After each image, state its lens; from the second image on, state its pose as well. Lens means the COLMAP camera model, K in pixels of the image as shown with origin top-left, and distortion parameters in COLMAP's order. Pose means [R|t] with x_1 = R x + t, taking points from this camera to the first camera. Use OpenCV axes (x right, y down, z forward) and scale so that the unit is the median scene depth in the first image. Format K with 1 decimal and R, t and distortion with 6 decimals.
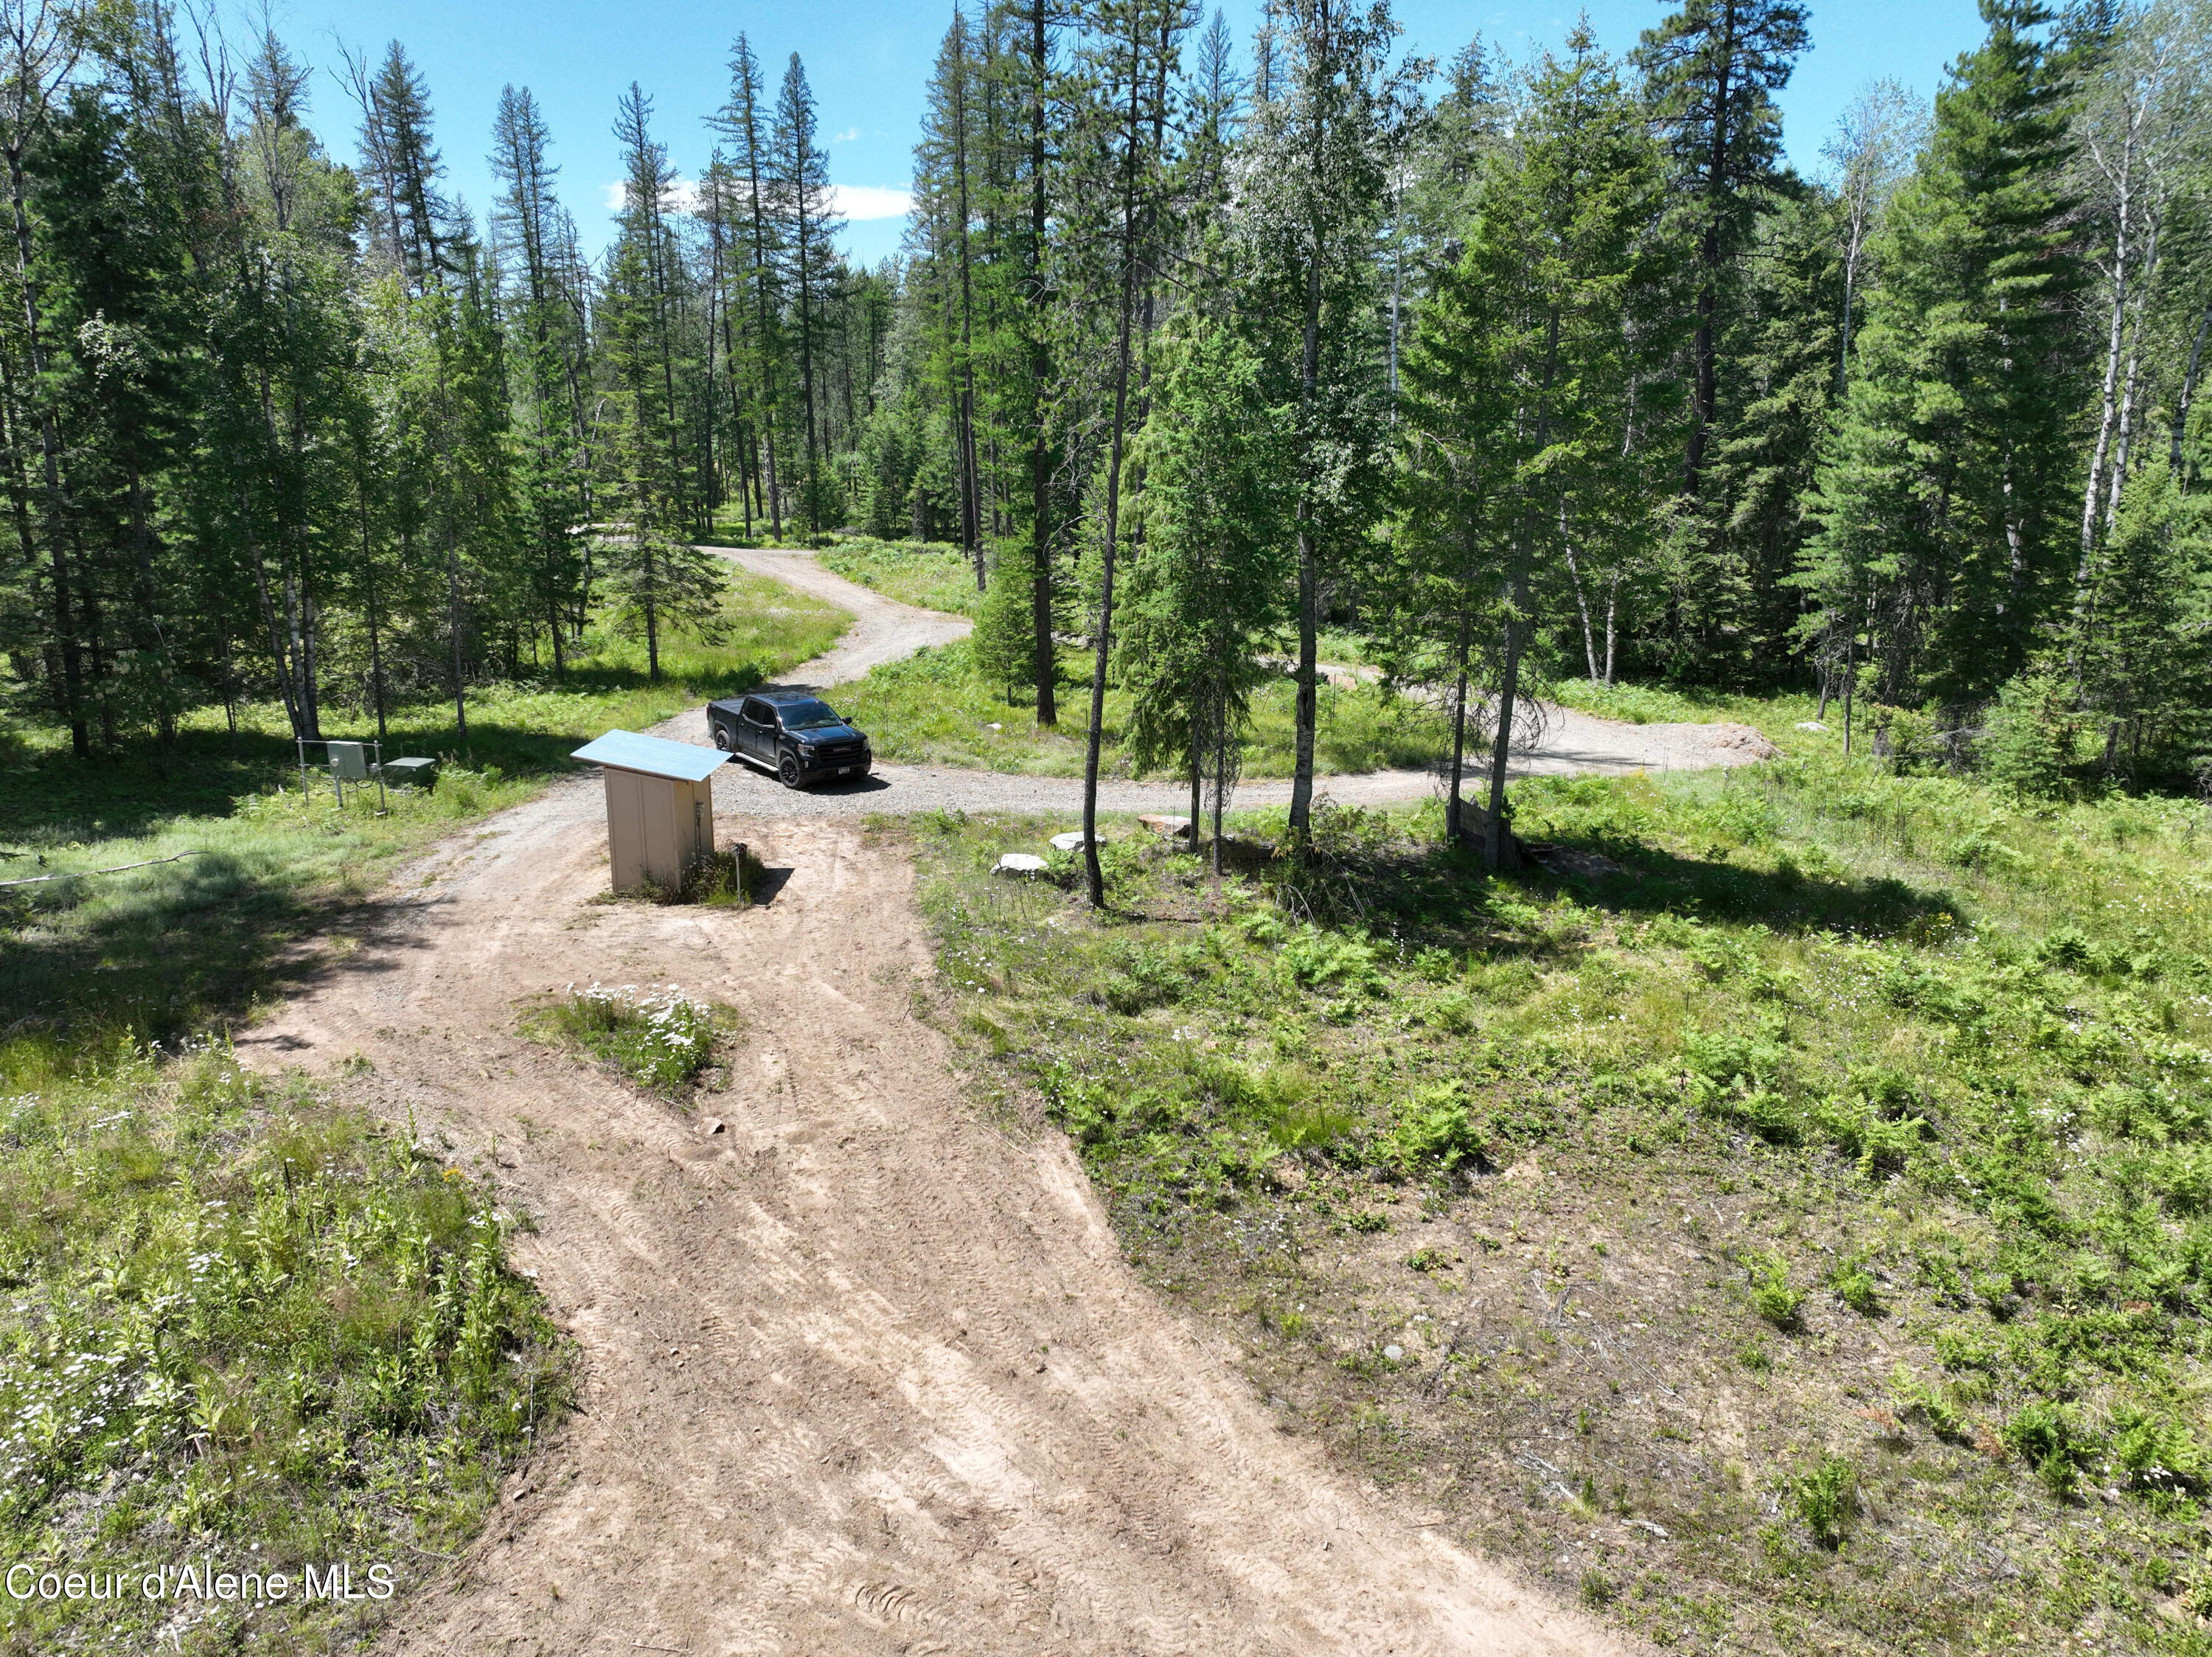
lens RADIAL K [[1546.5, 0, 1100.1], [0, 1546.5, 828.3], [0, 0, 1]] dist [-0.003056, 0.018674]
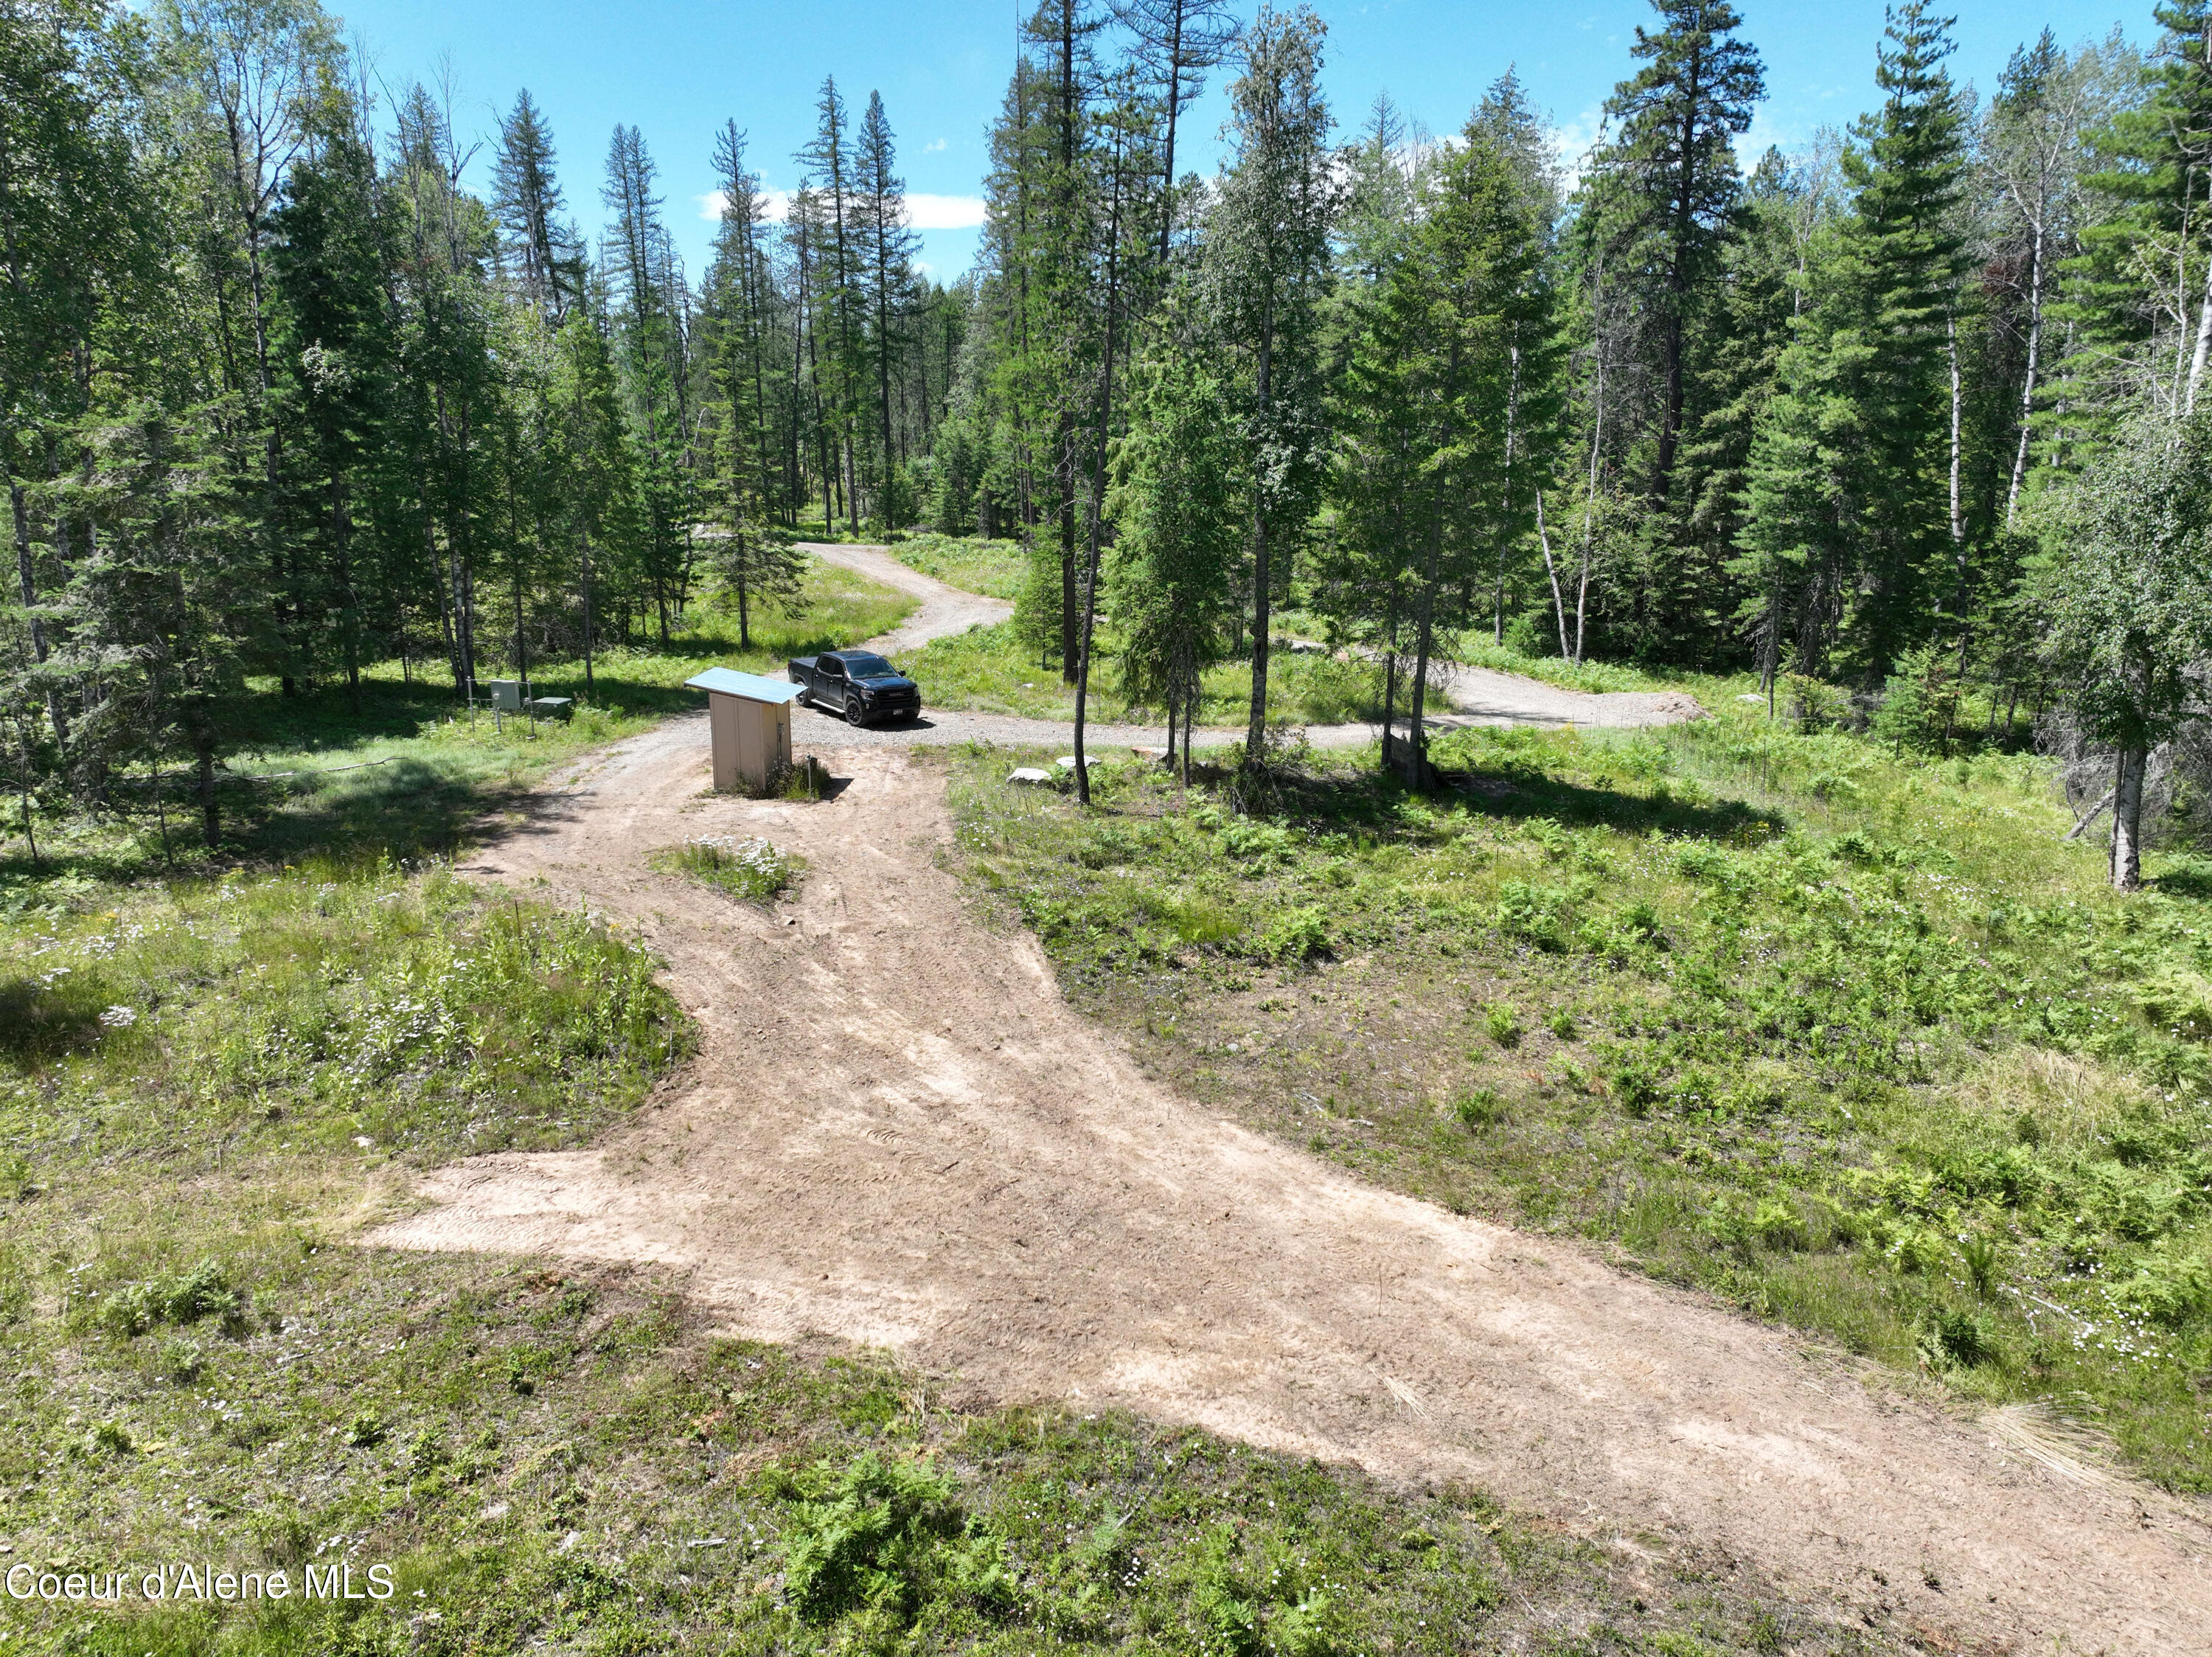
lens RADIAL K [[1546.5, 0, 1108.0], [0, 1546.5, 831.9], [0, 0, 1]] dist [-0.003056, 0.018674]
pose [[0.998903, 0.013578, -0.044821, 0.058399], [-0.013667, 0.999905, -0.001672, 0.058505], [0.044794, 0.002283, 0.998994, -0.222450]]
